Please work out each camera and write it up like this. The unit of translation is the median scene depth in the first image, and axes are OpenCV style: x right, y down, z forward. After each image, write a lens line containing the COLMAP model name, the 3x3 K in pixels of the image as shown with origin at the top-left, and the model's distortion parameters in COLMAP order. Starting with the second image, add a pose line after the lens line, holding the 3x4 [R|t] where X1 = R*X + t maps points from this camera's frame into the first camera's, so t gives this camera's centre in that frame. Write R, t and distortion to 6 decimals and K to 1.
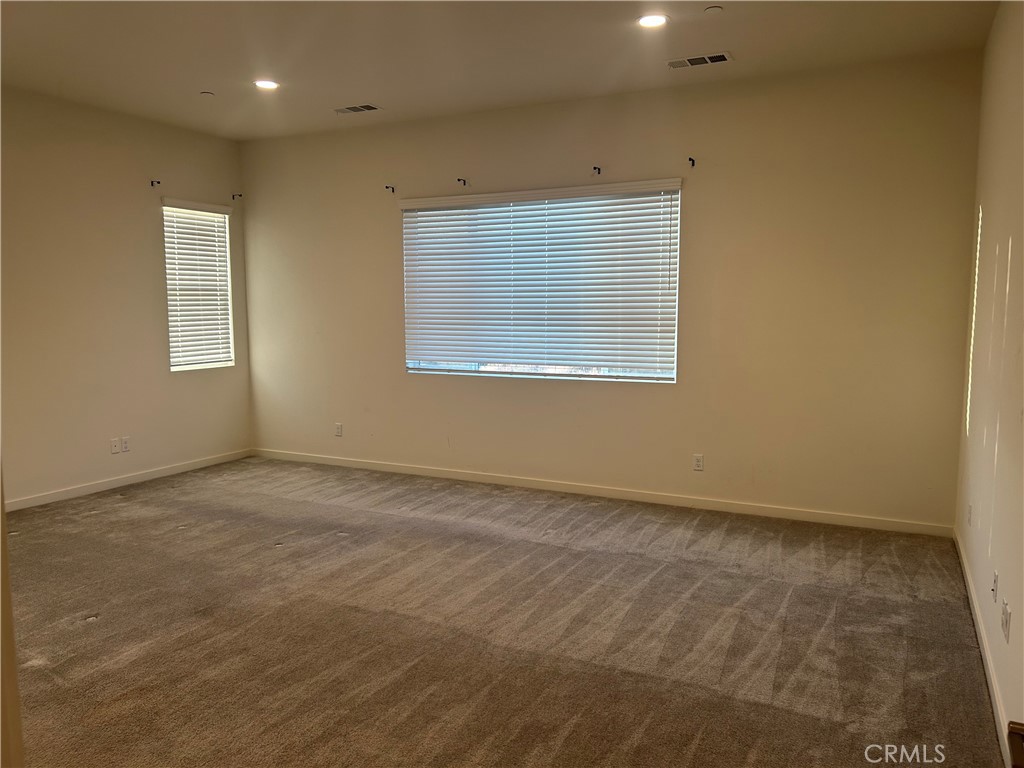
lens RADIAL K [[768.5, 0, 511.7], [0, 768.5, 384.2], [0, 0, 1]] dist [0.034024, -0.039674]
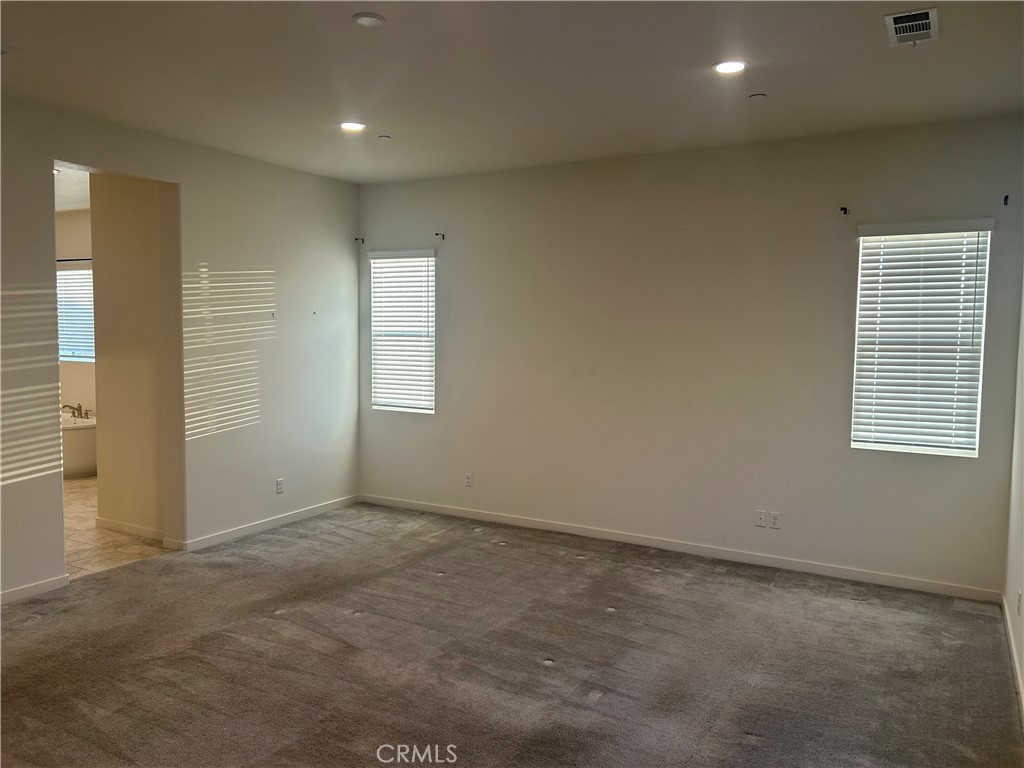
lens RADIAL K [[768.5, 0, 511.9], [0, 768.5, 387.4], [0, 0, 1]] dist [0.034024, -0.039674]
pose [[-0.072956, 0.048297, -0.996165, 0.340401], [-0.133213, 0.989405, 0.057725, -0.072933], [0.988399, 0.136913, -0.065750, 0.680632]]
